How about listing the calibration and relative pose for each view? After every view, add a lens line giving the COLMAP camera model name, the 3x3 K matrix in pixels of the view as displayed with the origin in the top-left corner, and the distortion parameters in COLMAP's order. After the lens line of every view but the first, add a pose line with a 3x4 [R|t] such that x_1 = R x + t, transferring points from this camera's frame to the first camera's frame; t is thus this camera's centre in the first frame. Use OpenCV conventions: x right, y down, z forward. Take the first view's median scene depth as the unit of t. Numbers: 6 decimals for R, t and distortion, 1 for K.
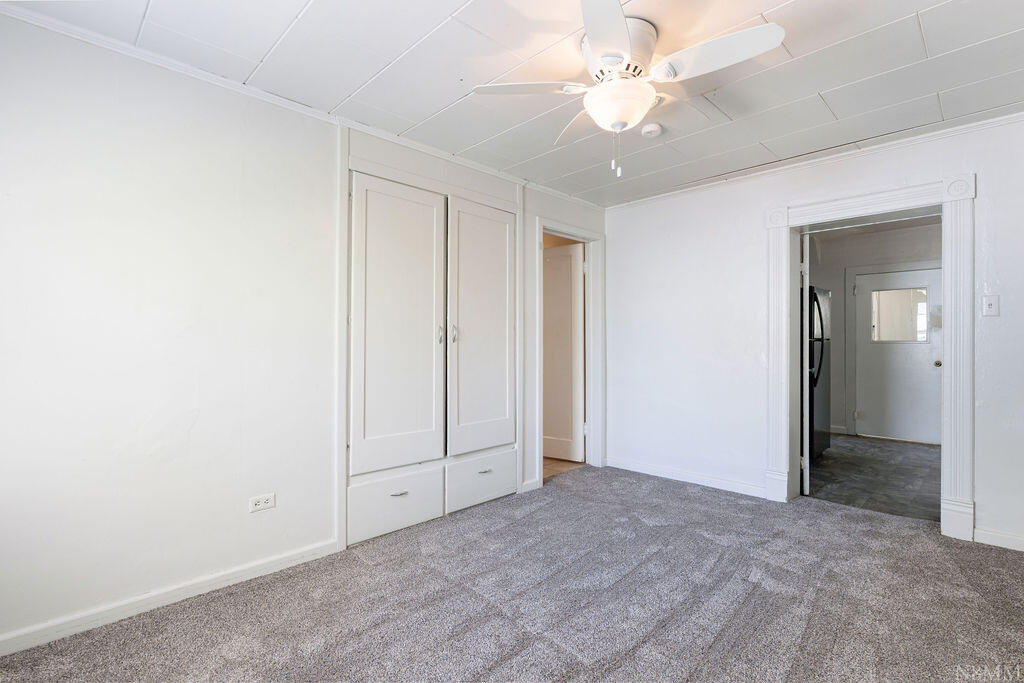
lens RADIAL K [[483.2, 0, 509.3], [0, 483.2, 342.6], [0, 0, 1]] dist [-0.003206, -0.000162]
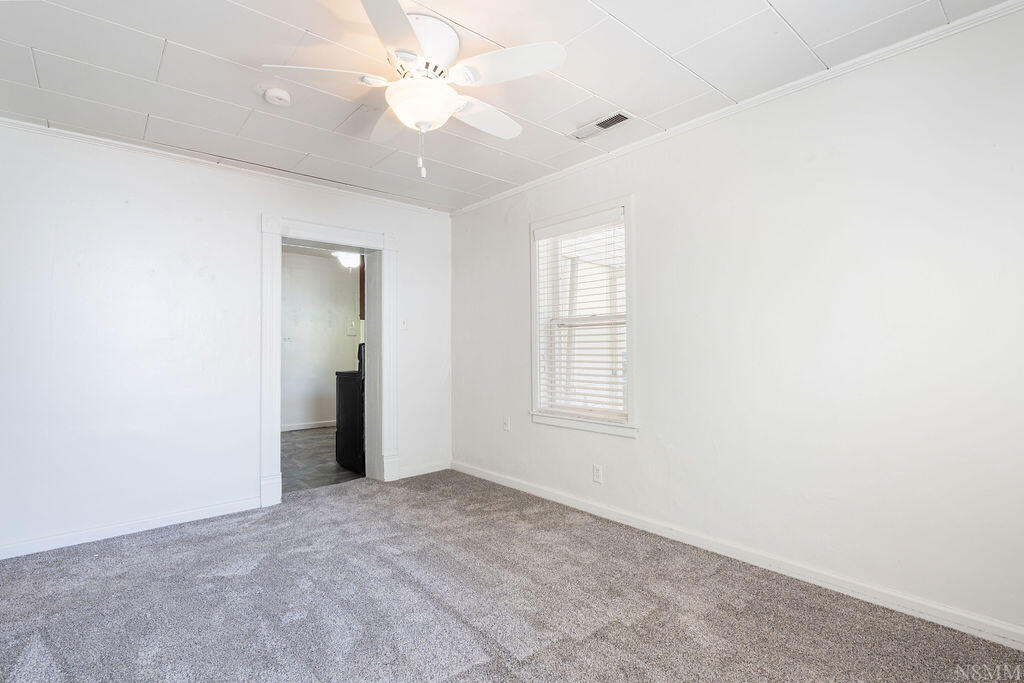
lens RADIAL K [[483.2, 0, 513.3], [0, 483.2, 346.7], [0, 0, 1]] dist [-0.003206, -0.000162]
pose [[0.054147, 0.006957, 0.998509, -0.576886], [-0.000540, 0.999976, -0.006938, 0.005431], [-0.998533, -0.000163, 0.054149, 0.597566]]
